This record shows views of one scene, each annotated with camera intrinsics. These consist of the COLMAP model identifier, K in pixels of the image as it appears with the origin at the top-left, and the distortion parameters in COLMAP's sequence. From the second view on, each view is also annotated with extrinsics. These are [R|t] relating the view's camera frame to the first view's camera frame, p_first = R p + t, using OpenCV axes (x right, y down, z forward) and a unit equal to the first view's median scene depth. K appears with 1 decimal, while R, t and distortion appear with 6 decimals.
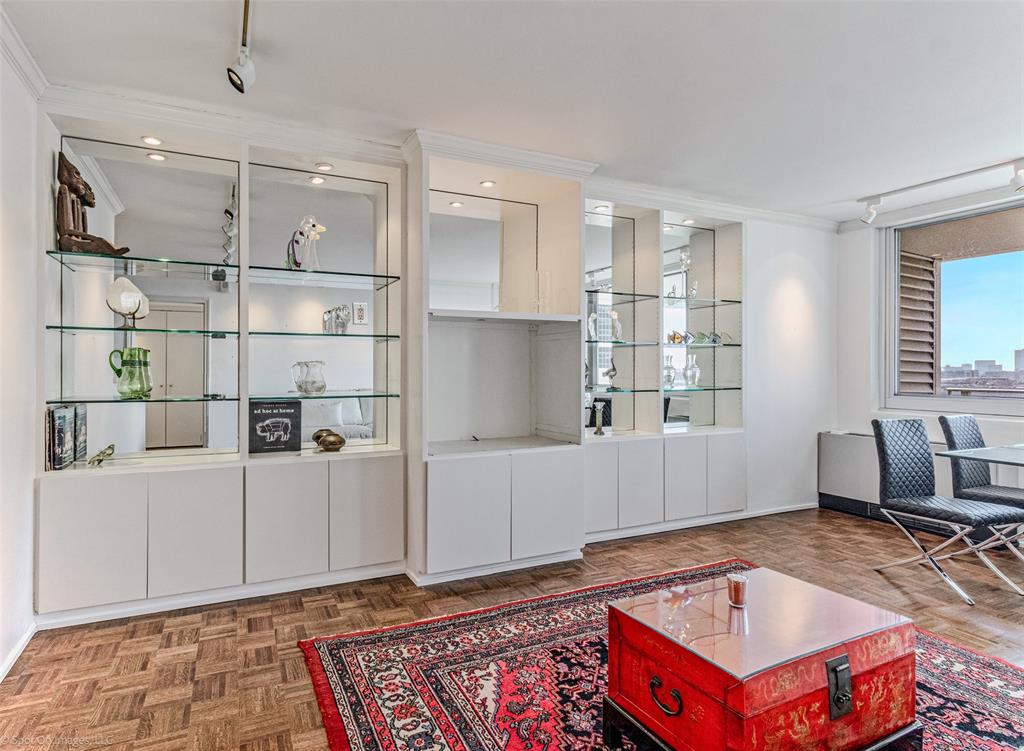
lens RADIAL K [[552.6, 0, 471.3], [0, 552.6, 367.7], [0, 0, 1]] dist [0.007634, 0.000018]
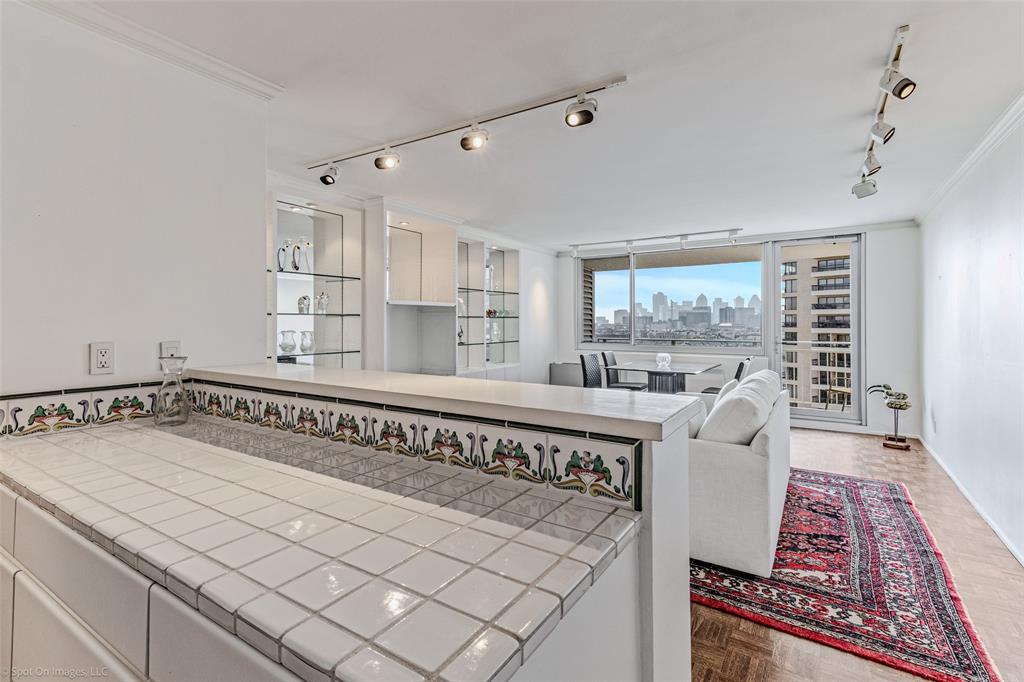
lens RADIAL K [[480.3, 0, 519.4], [0, 480.3, 319.1], [0, 0, 1]] dist [0.018989, 0.001931]
pose [[0.837538, 0.003589, 0.546367, -0.403524], [-0.001267, 0.999988, -0.004627, -0.029474], [-0.546377, 0.003183, 0.837533, -0.353660]]
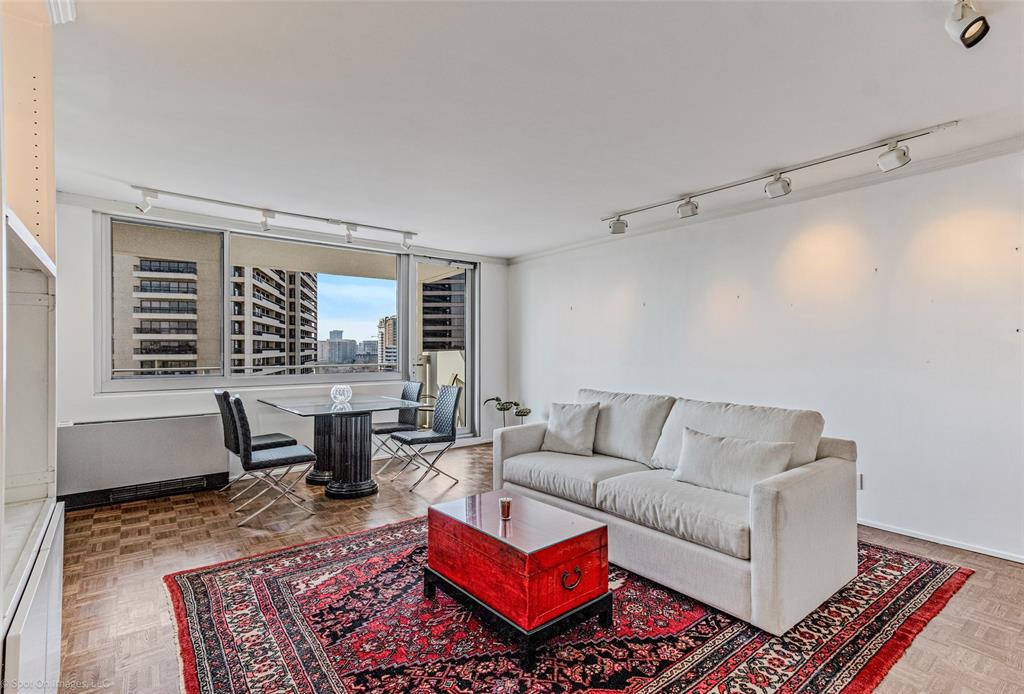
lens RADIAL K [[480.3, 0, 517.3], [0, 480.3, 349.6], [0, 0, 1]] dist [0.018989, 0.001931]
pose [[-0.241892, -0.001779, 0.970302, -0.332787], [-0.003944, 0.999992, 0.000850, -0.009855], [-0.970295, -0.003621, -0.241897, 0.553359]]
